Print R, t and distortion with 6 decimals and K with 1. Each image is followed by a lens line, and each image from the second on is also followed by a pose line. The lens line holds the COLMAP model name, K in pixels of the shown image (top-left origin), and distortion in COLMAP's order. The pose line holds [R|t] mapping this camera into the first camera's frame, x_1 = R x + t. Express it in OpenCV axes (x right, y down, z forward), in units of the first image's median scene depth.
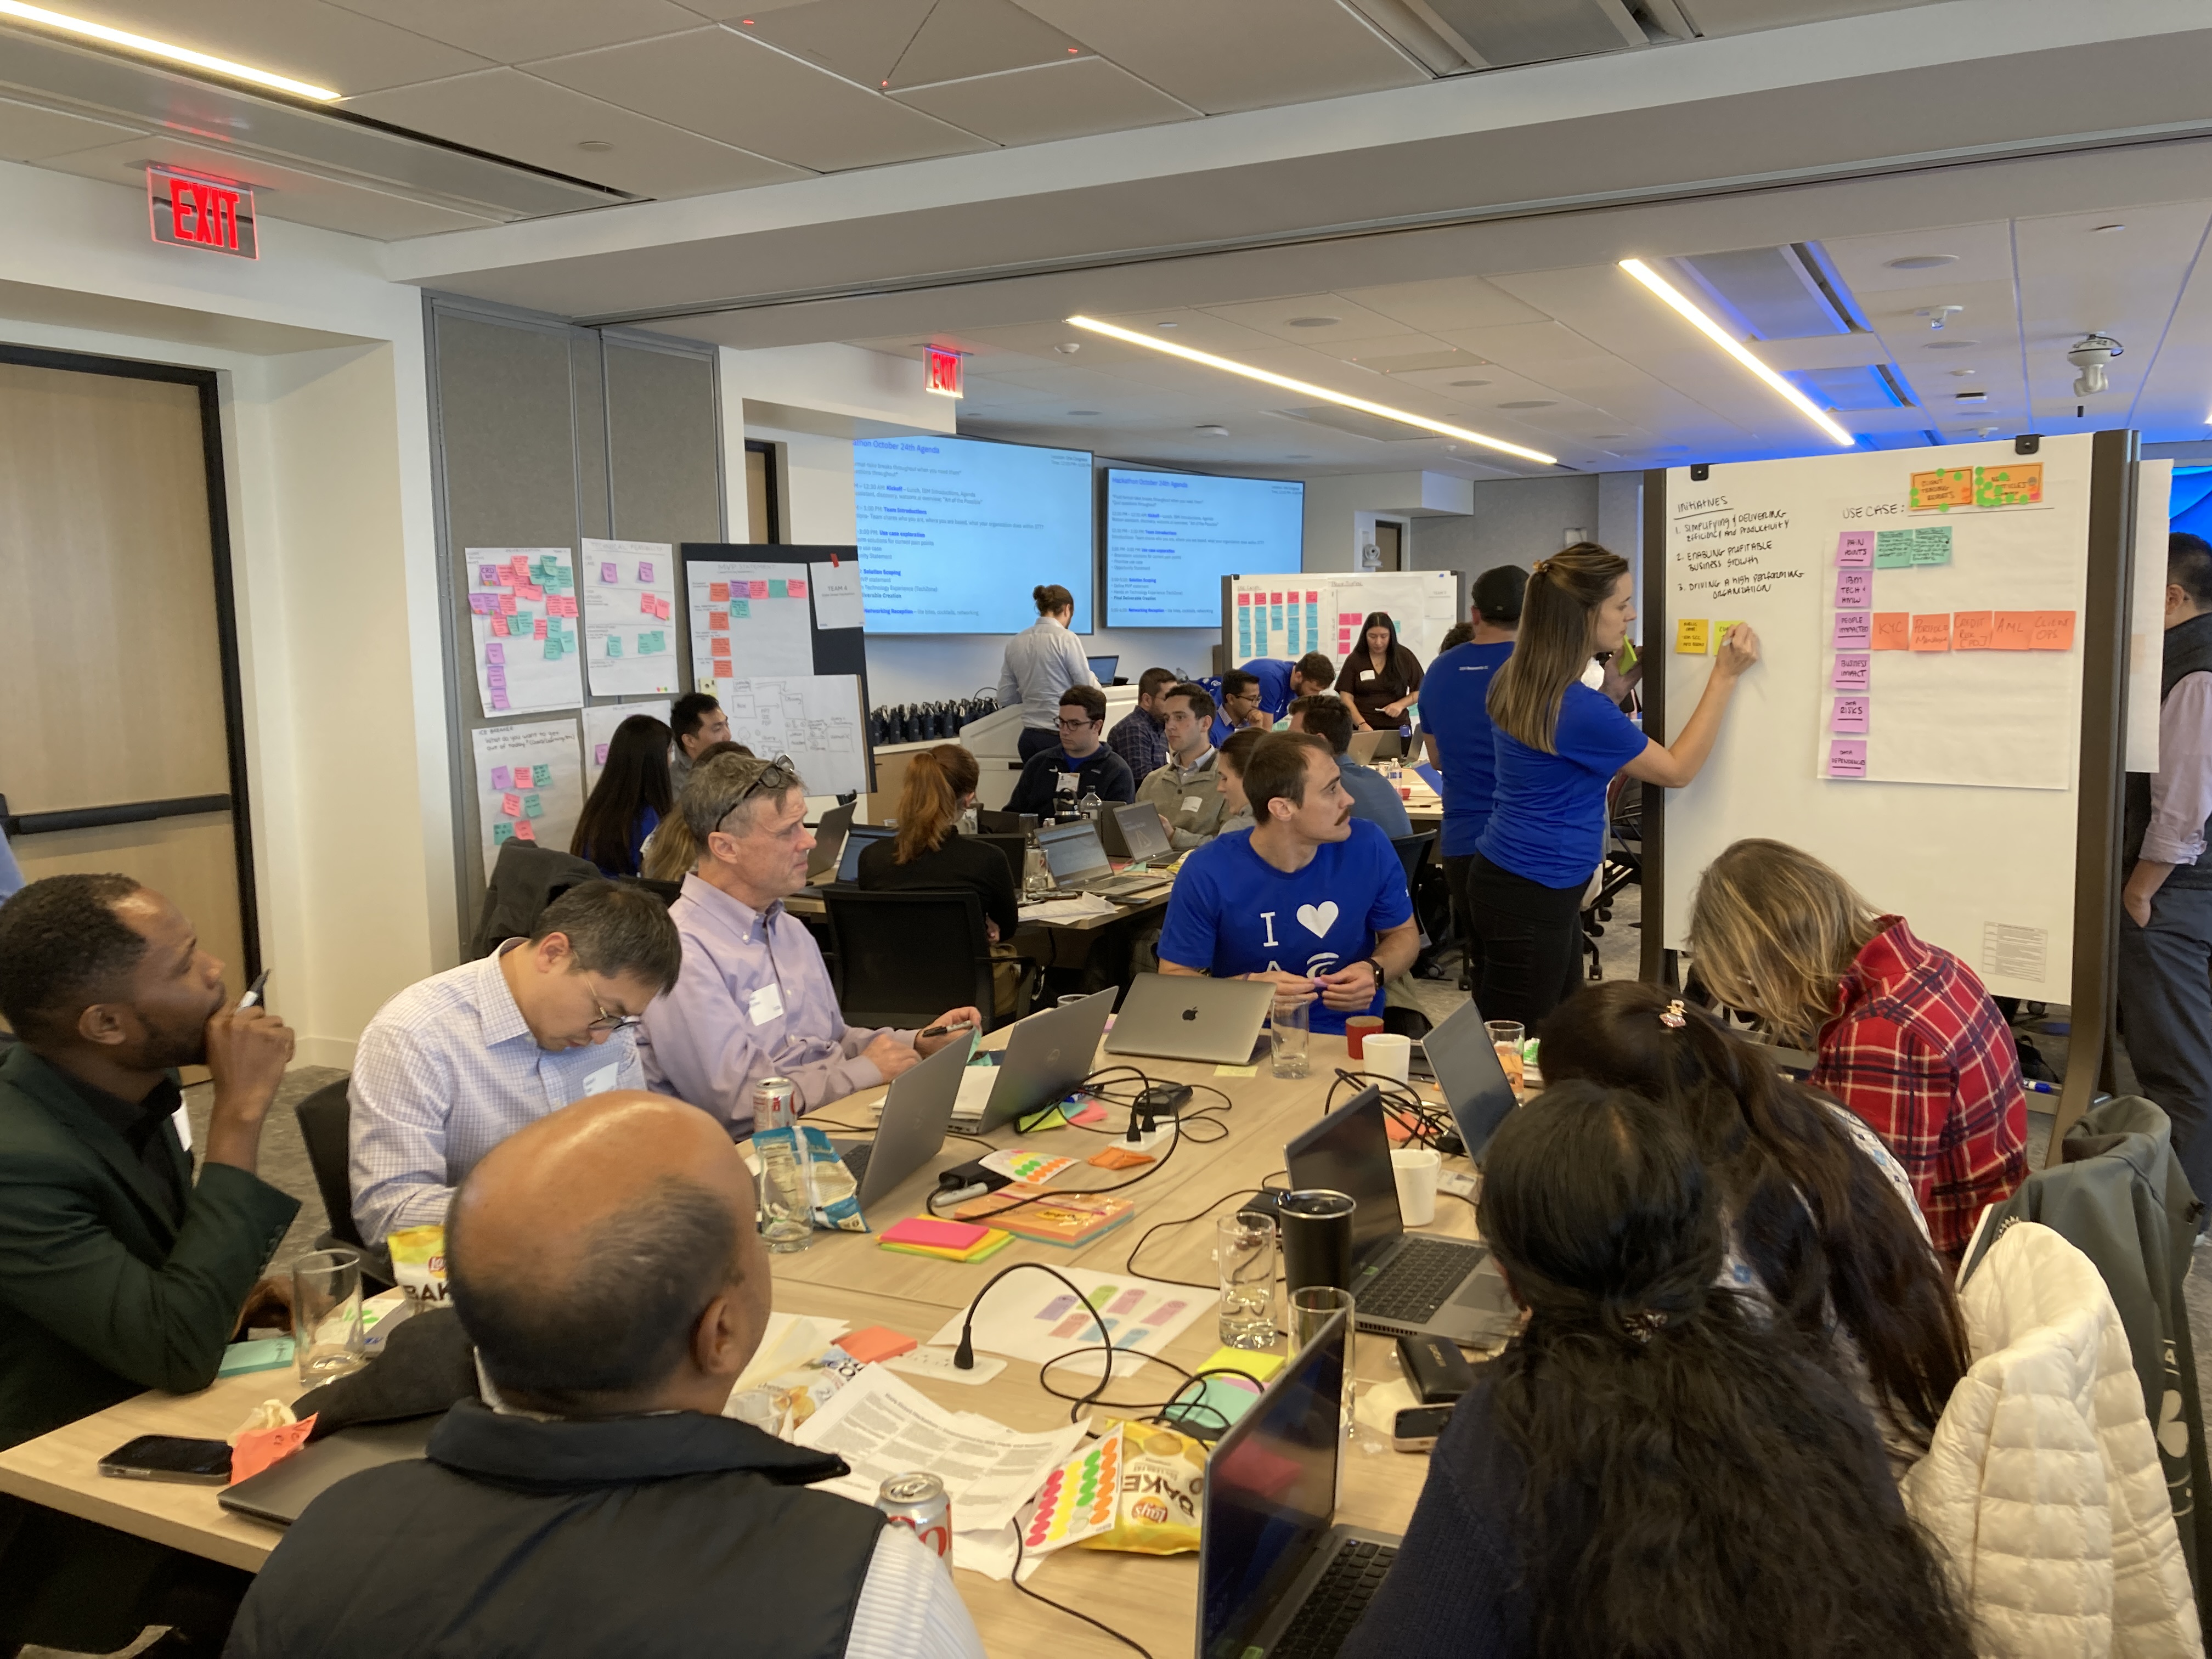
lens RADIAL K [[1818.0, 0, 1105.6], [0, 1818.0, 828.1], [0, 0, 1]] dist [0.011689, -0.000512]
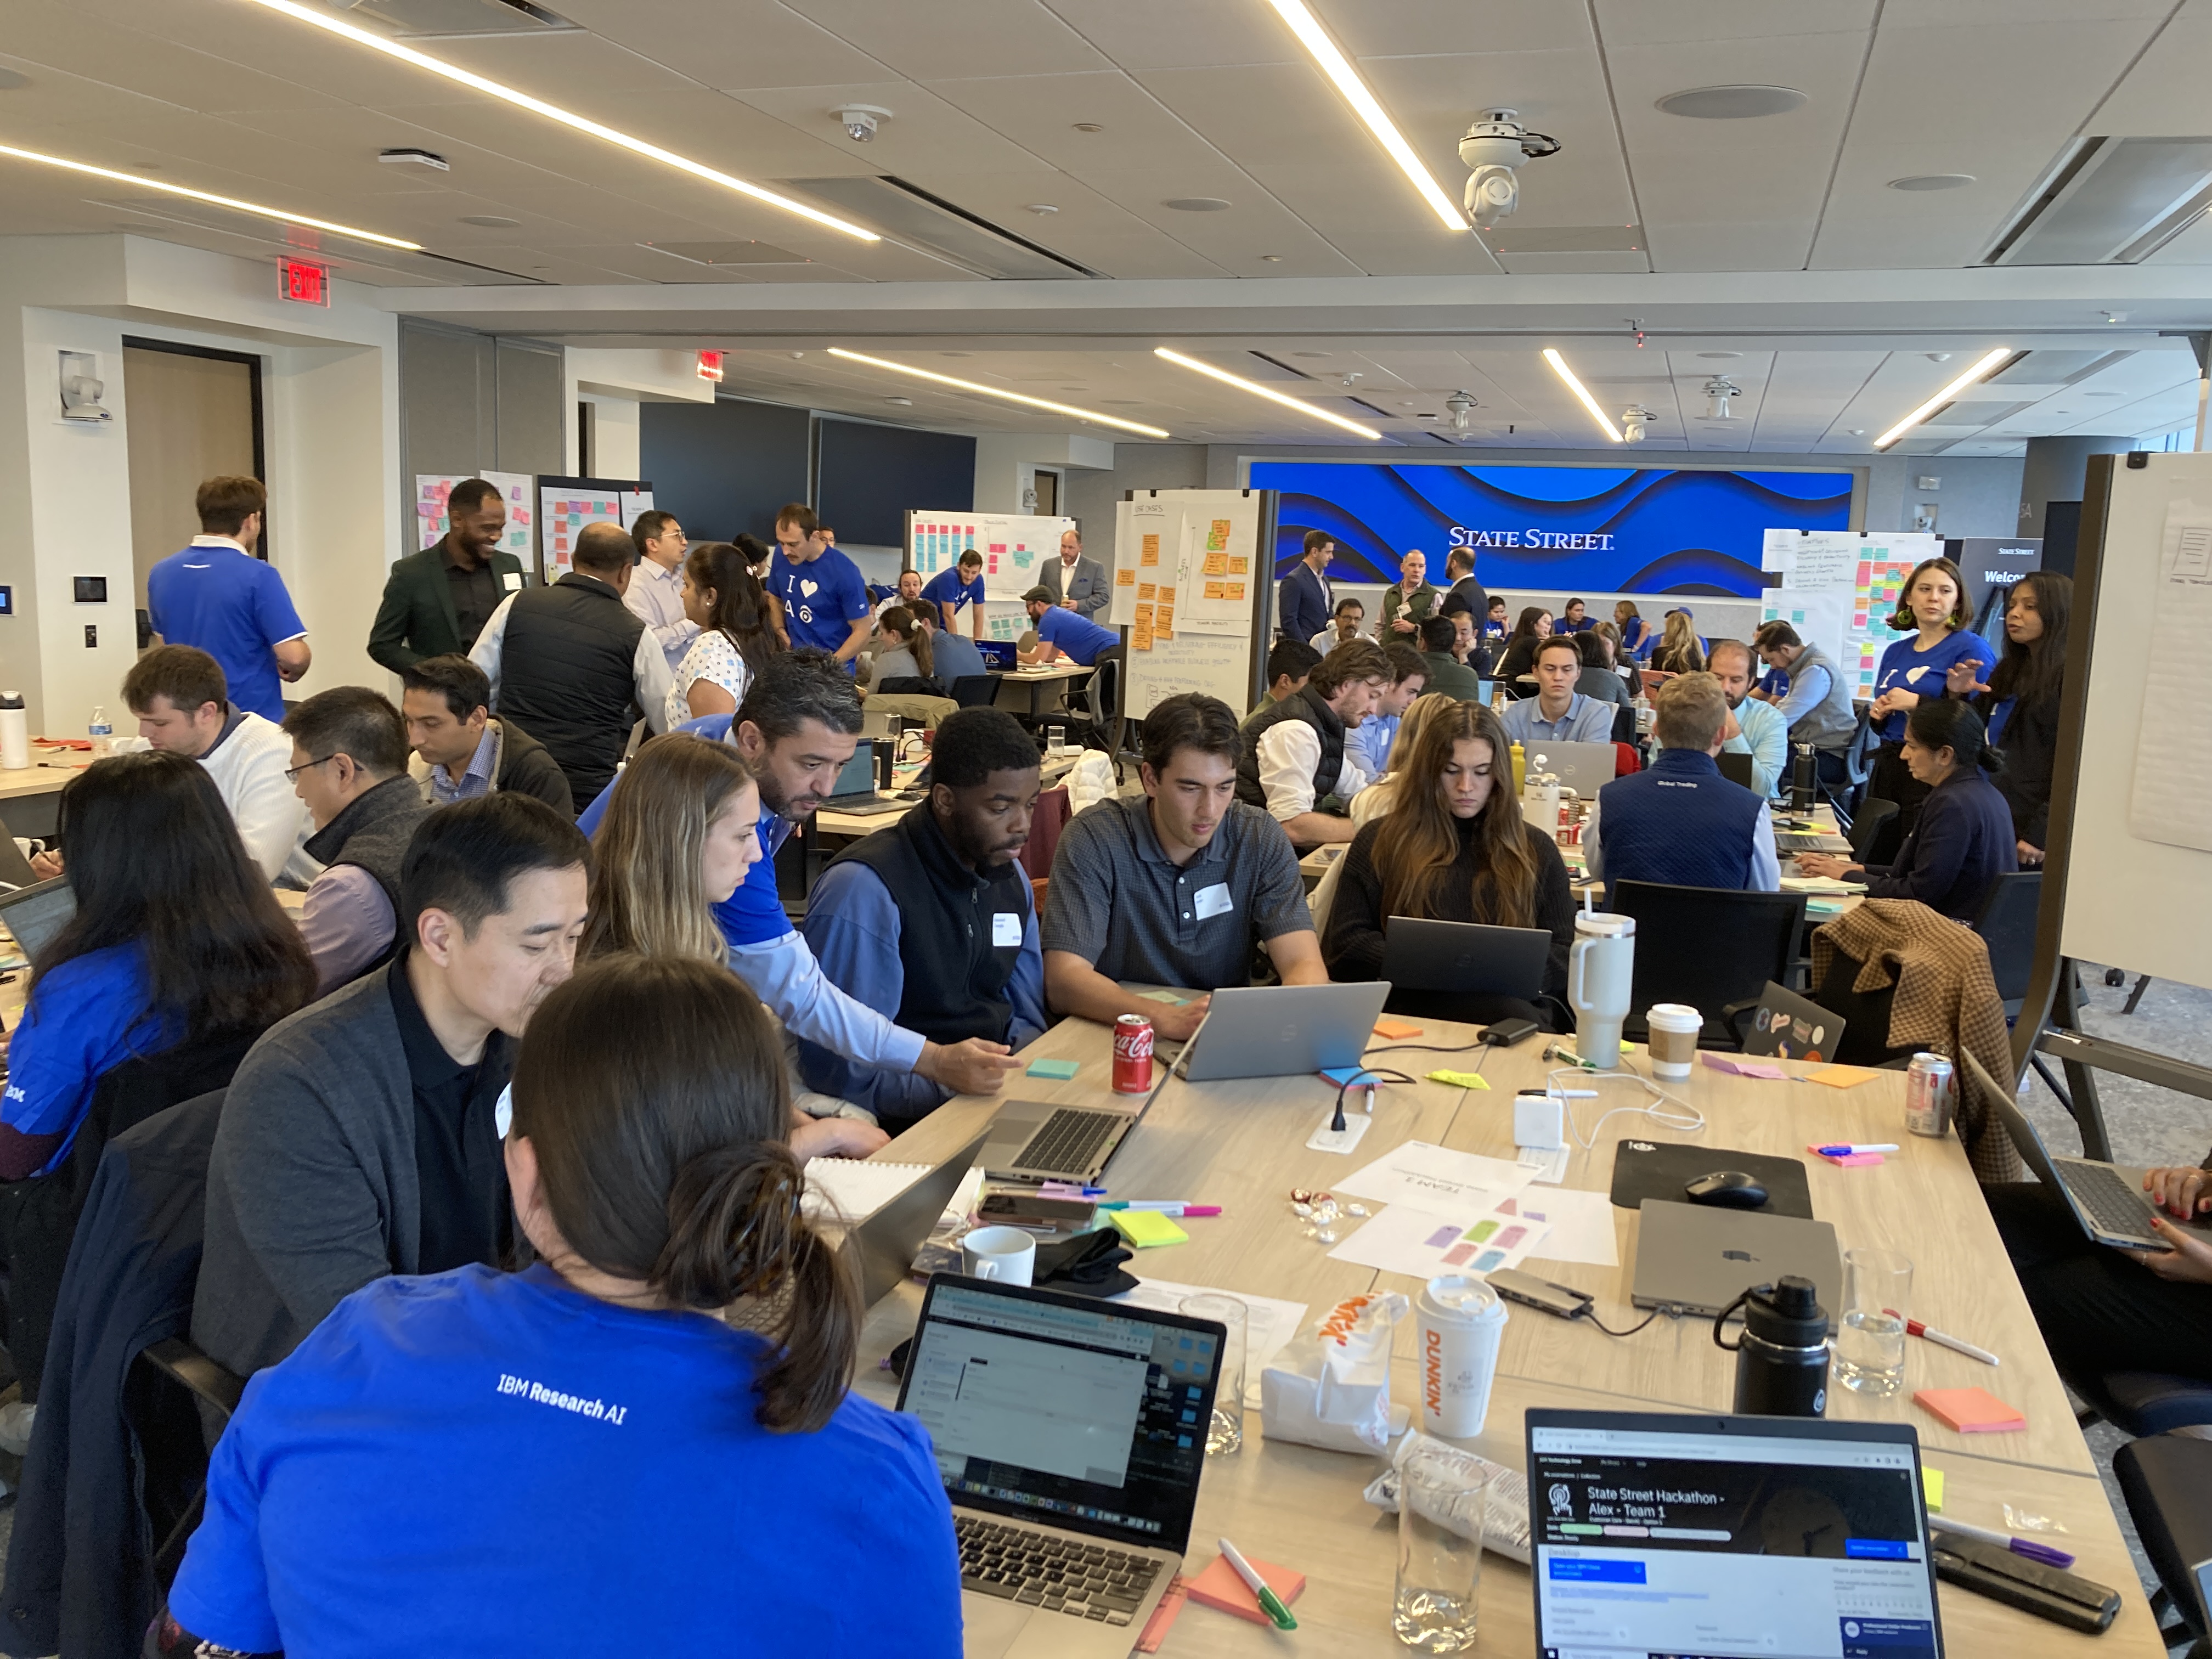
lens RADIAL K [[1818.0, 0, 1103.3], [0, 1818.0, 835.0], [0, 0, 1]] dist [0.011689, -0.000512]
pose [[0.987260, 0.030040, 0.156252, 0.007755], [-0.037352, 0.998330, 0.044076, 0.061346], [-0.154667, -0.049351, 0.986733, -0.604492]]
